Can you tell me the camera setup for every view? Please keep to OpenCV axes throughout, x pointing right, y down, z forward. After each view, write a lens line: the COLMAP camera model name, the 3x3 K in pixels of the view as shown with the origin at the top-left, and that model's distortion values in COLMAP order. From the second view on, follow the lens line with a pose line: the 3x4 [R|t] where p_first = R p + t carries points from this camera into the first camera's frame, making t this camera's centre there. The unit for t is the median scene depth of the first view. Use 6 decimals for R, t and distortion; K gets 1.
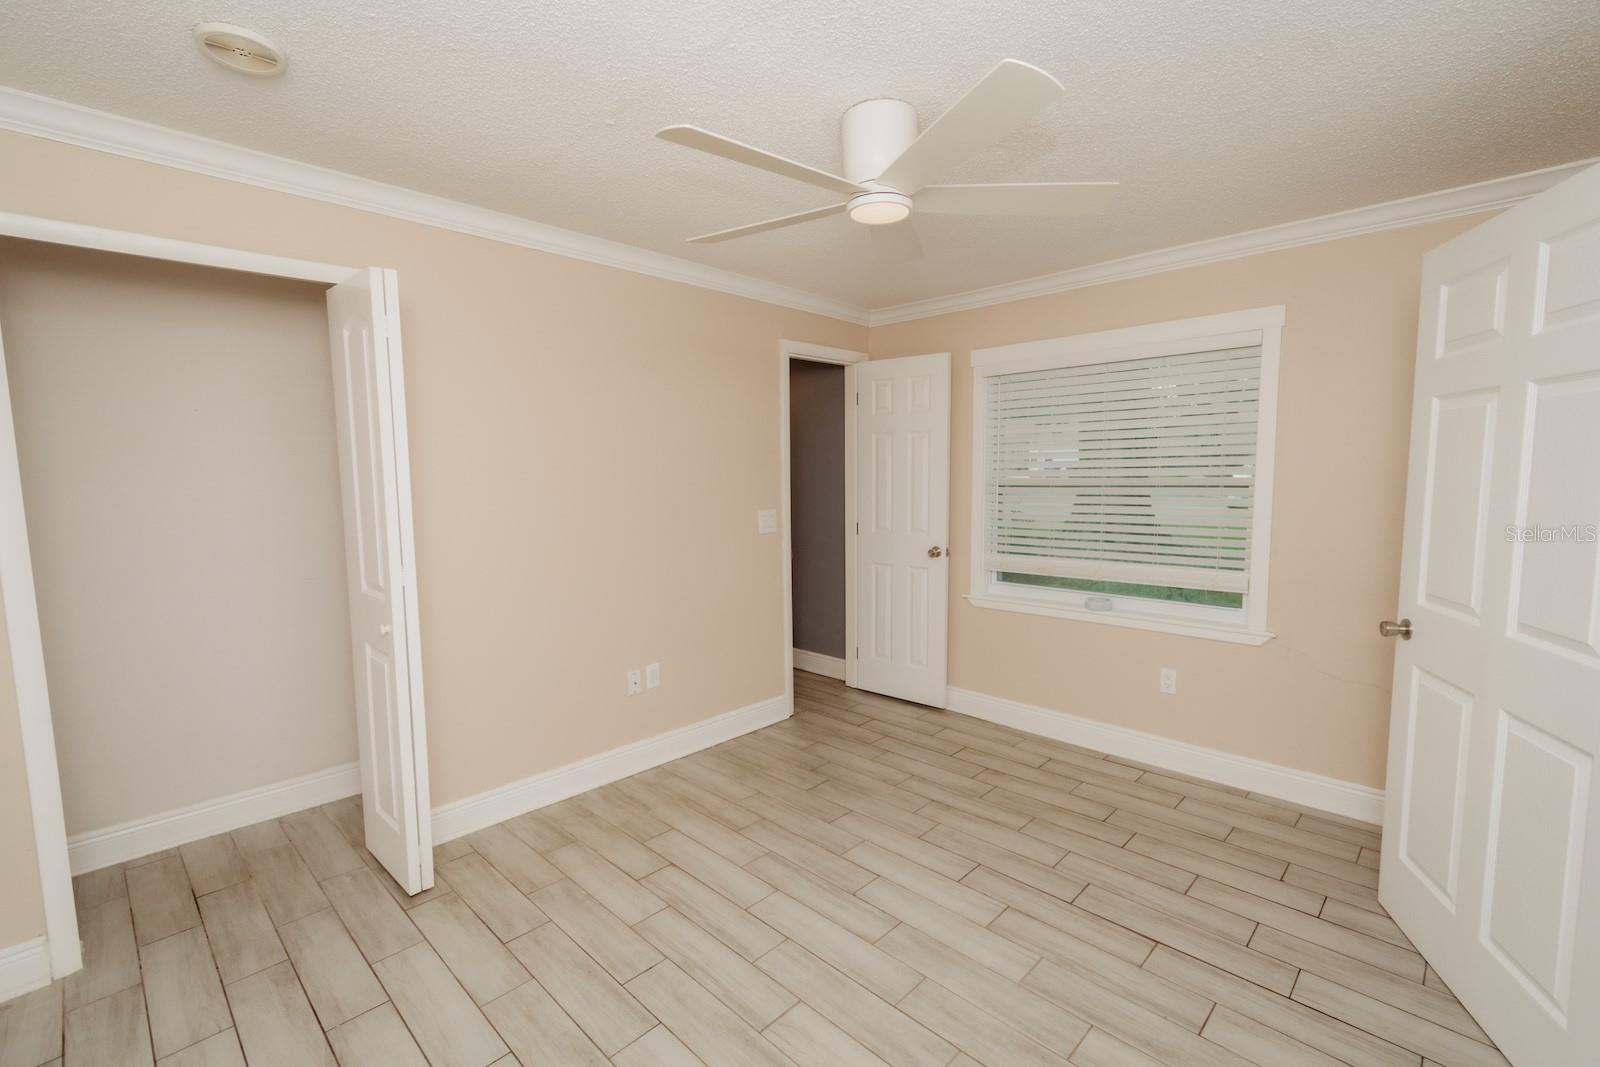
lens RADIAL K [[707.7, 0, 803.5], [0, 707.7, 522.4], [0, 0, 1]] dist [-0.000203, -0.002070]
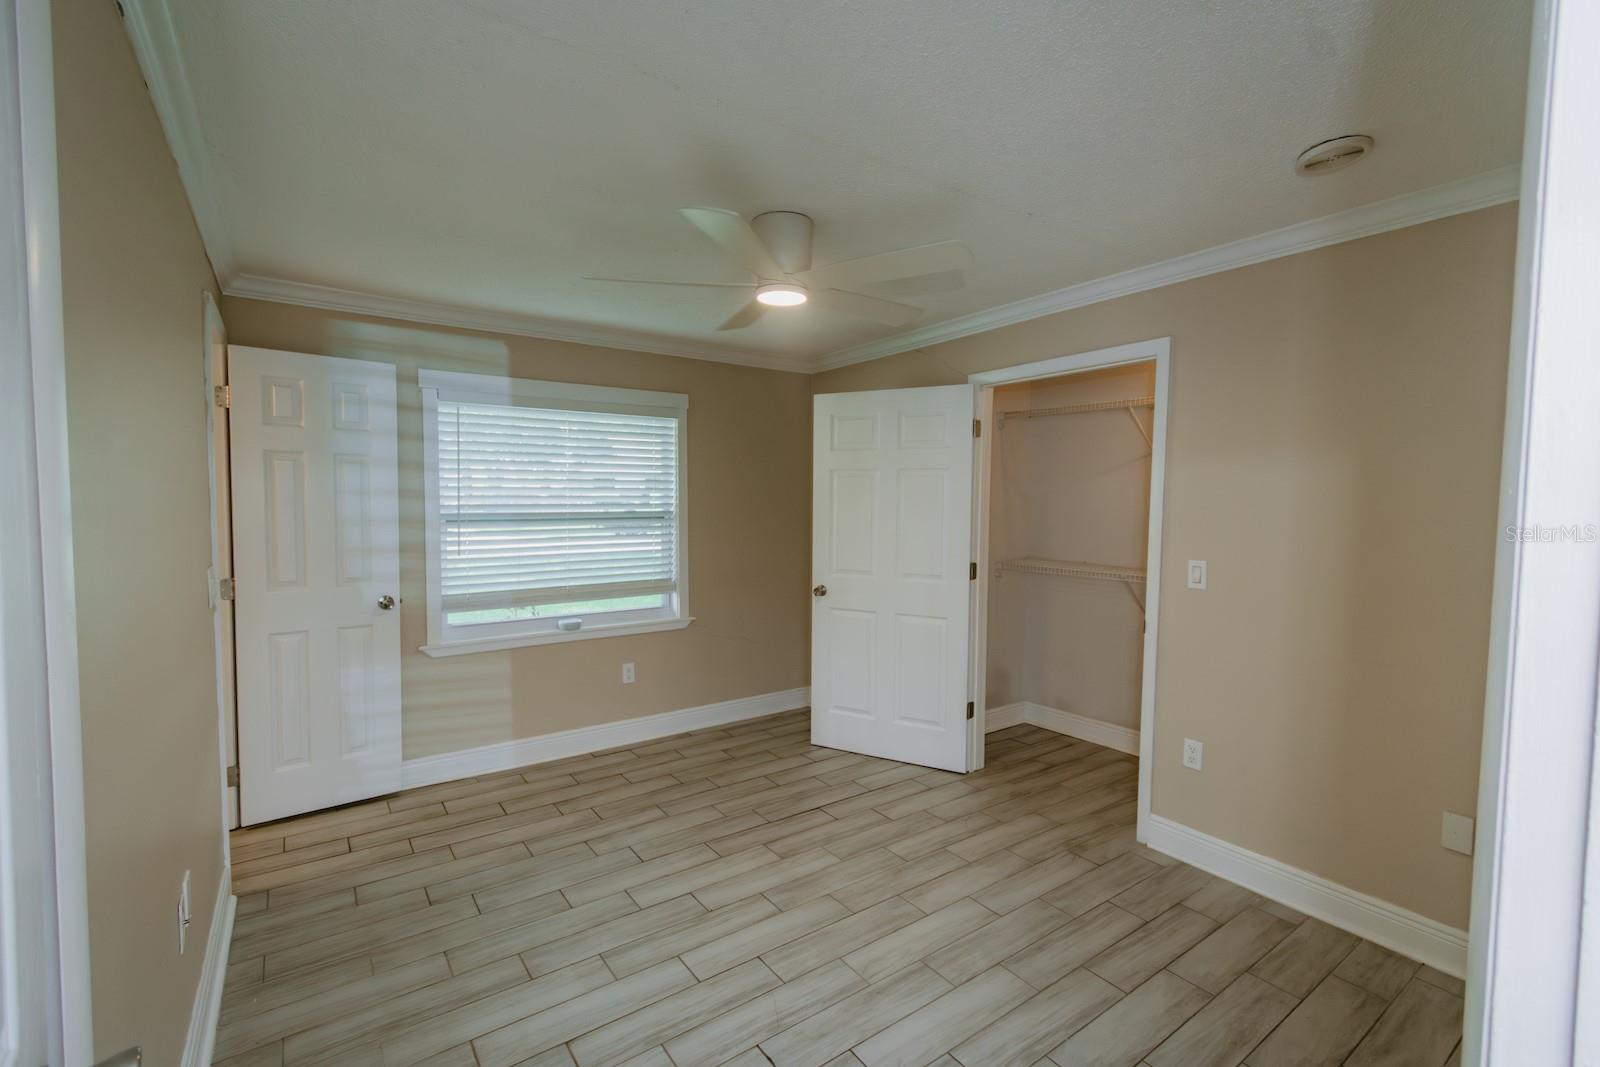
lens RADIAL K [[707.7, 0, 798.2], [0, 707.7, 531.1], [0, 0, 1]] dist [-0.000203, -0.002070]
pose [[0.174314, -0.034830, 0.984074, -0.756494], [0.067795, 0.997427, 0.023294, -0.041275], [-0.982353, 0.062655, 0.176227, 0.538611]]
